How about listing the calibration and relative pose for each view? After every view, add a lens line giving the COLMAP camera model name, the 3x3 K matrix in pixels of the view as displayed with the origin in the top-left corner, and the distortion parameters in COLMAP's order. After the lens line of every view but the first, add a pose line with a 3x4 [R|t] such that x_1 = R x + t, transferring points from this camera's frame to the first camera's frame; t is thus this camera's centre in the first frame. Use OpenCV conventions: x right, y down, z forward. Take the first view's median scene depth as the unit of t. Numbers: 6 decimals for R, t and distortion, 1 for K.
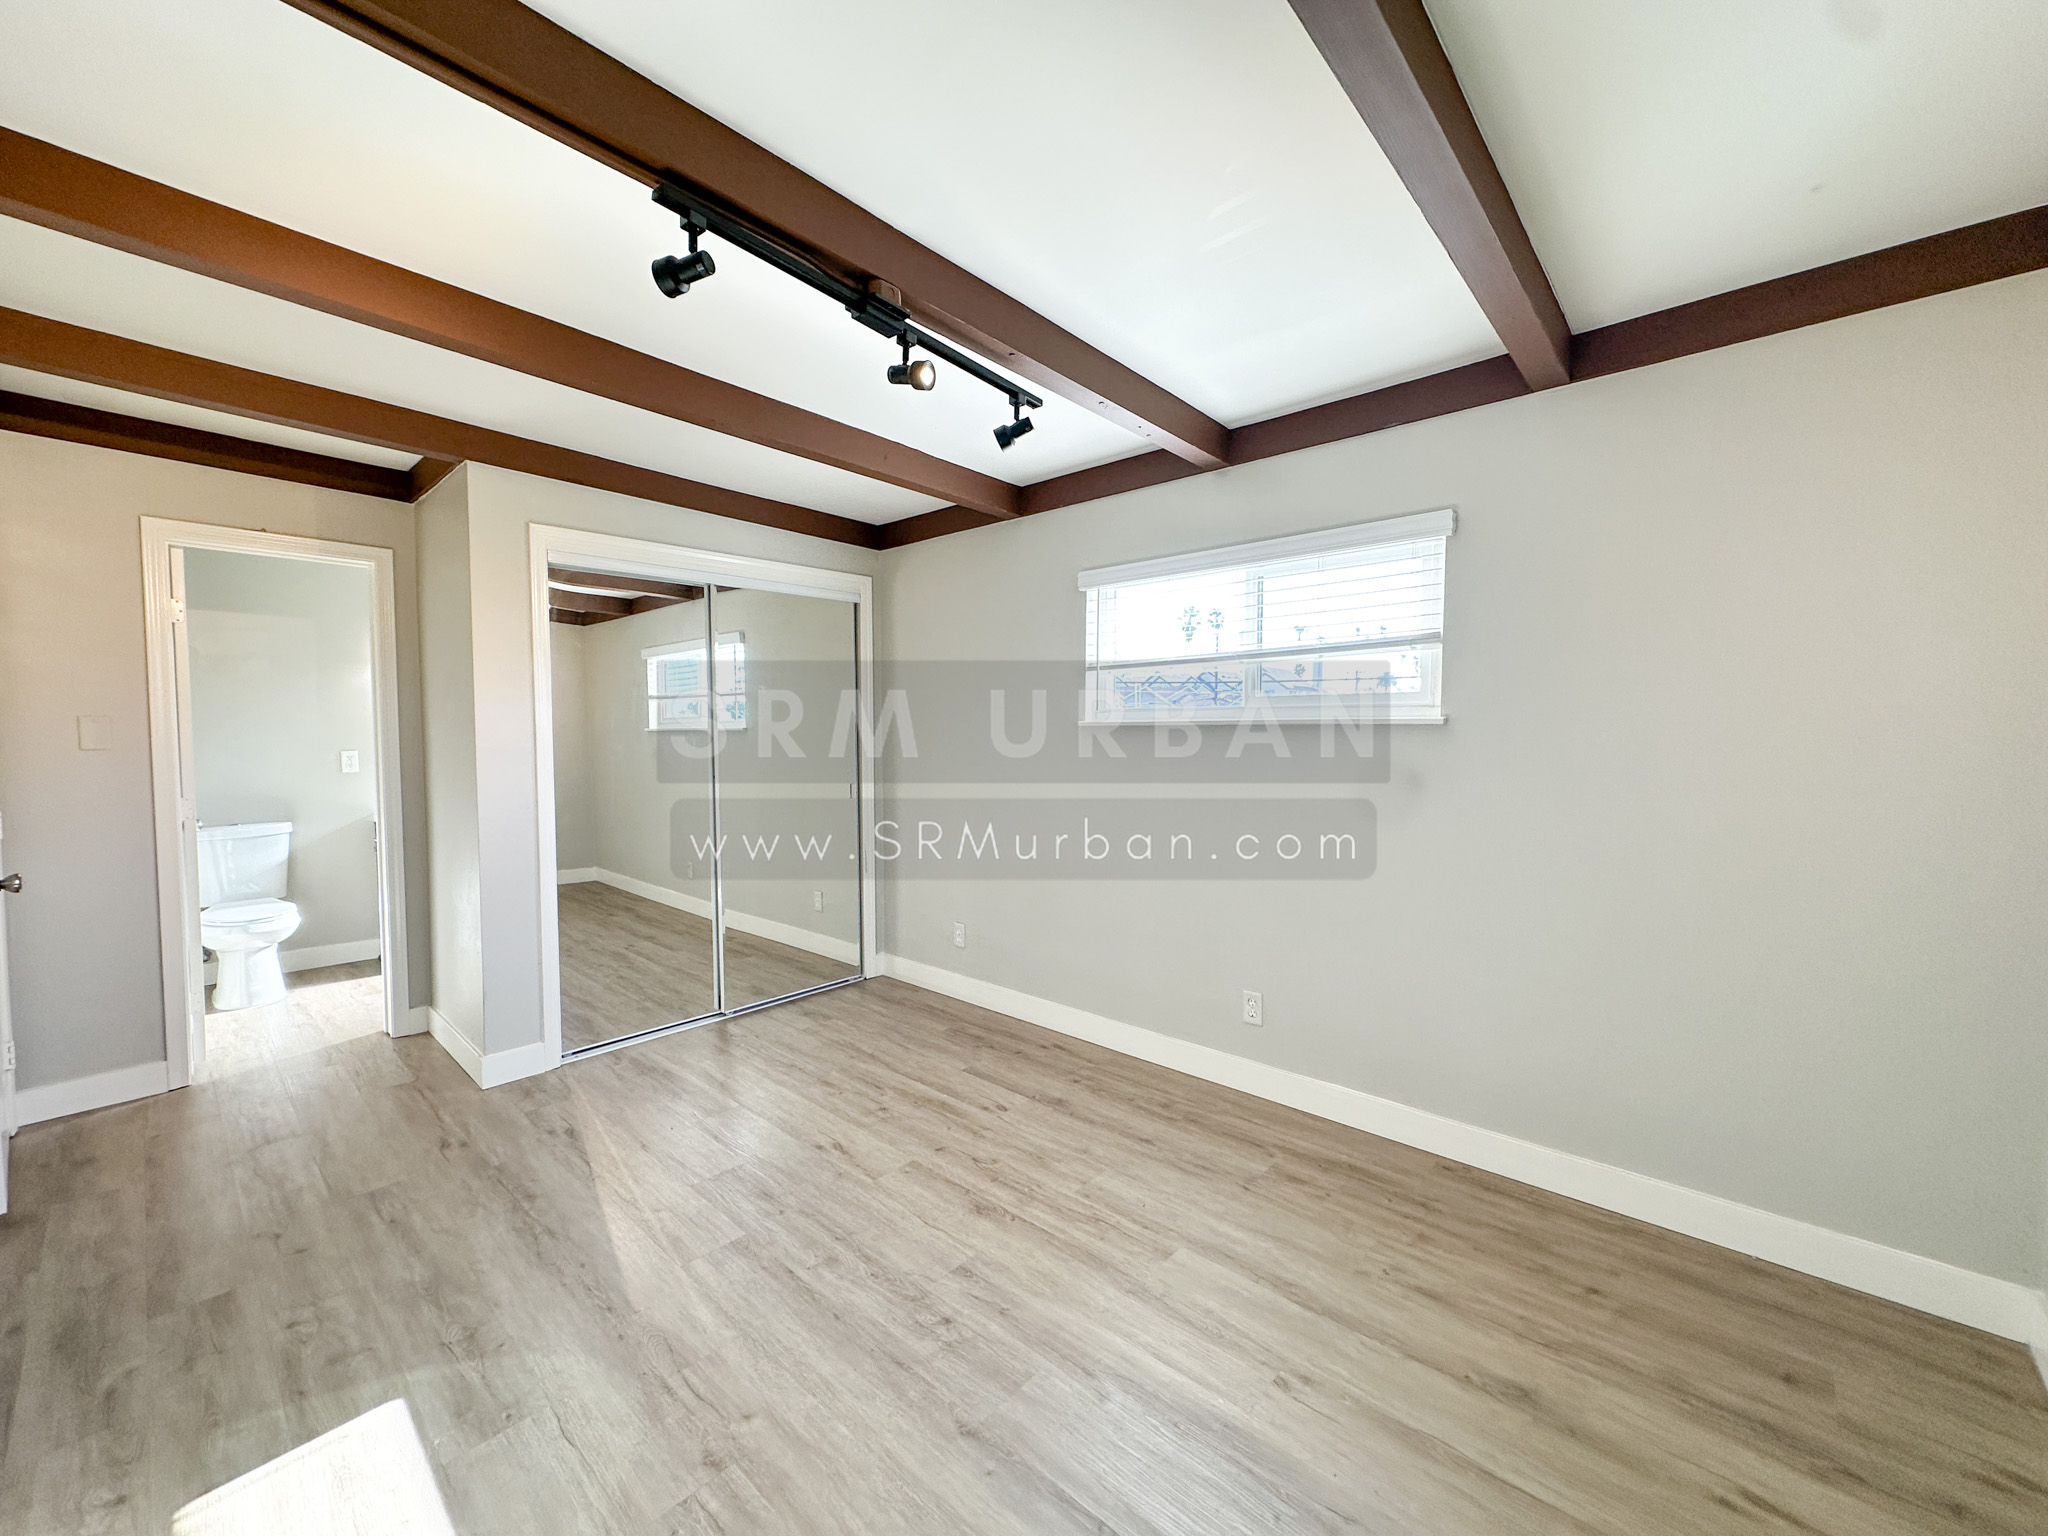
lens RADIAL K [[807.8, 0, 1024.0], [0, 807.8, 768.0], [0, 0, 1]] dist [0.000329, -0.000073]
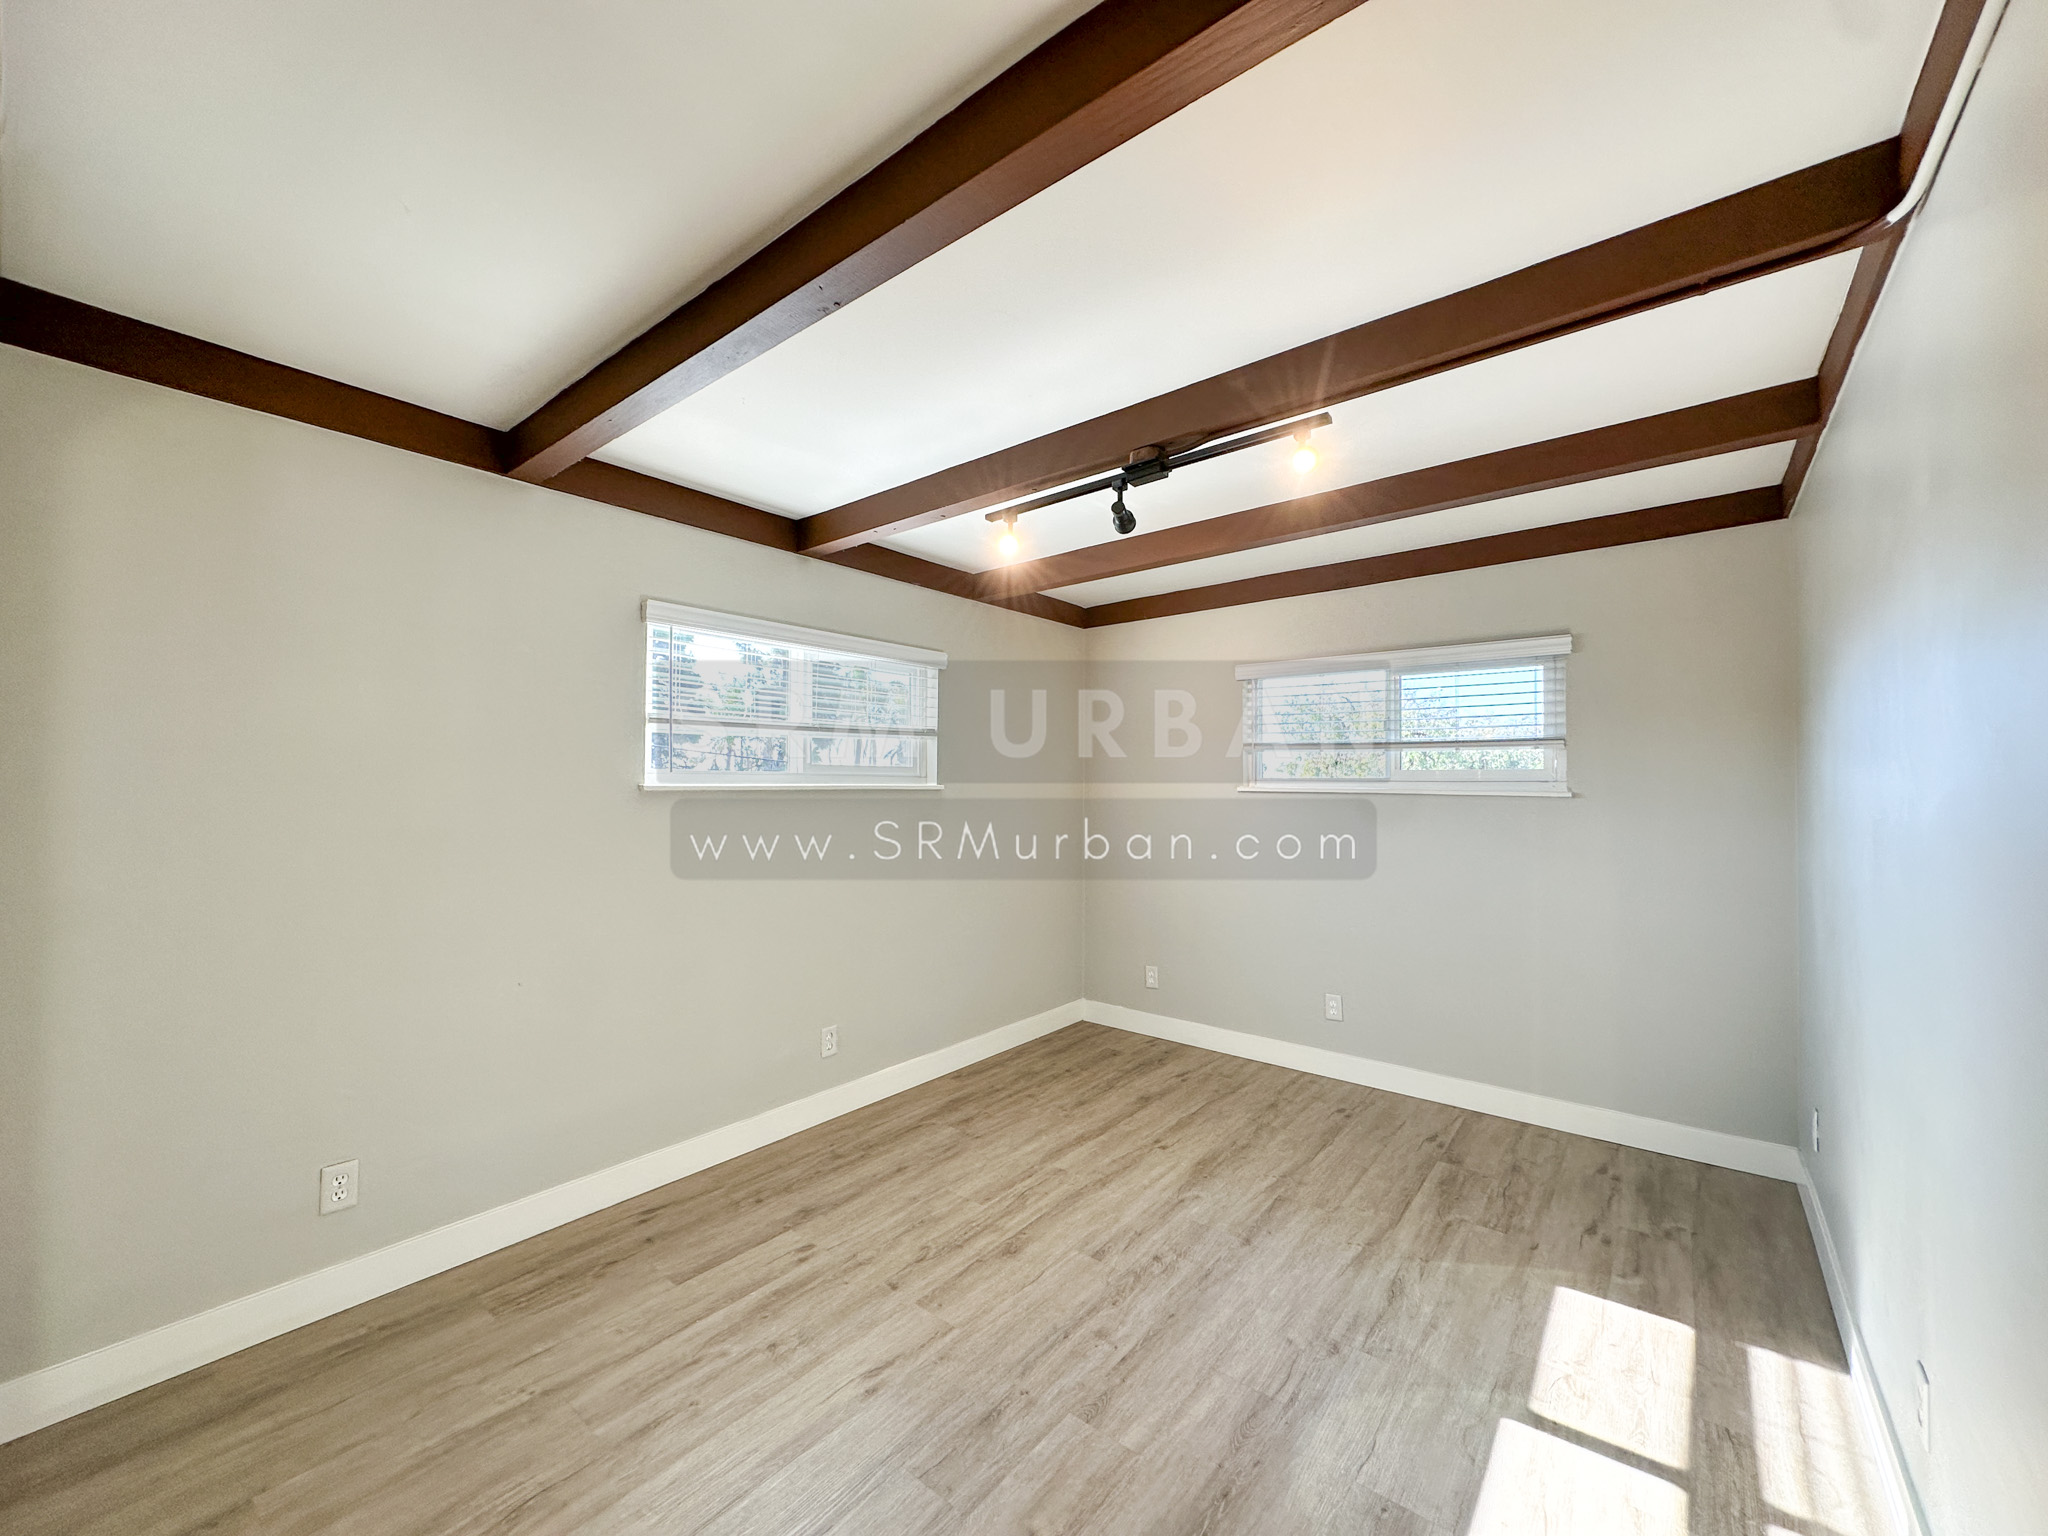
lens RADIAL K [[807.8, 0, 1024.0], [0, 807.8, 768.0], [0, 0, 1]] dist [0.000329, -0.000073]
pose [[-0.057940, 0.020564, 0.998108, -1.138125], [0.040129, 0.999028, -0.018254, -0.067232], [-0.997513, 0.038996, -0.058709, 1.031572]]
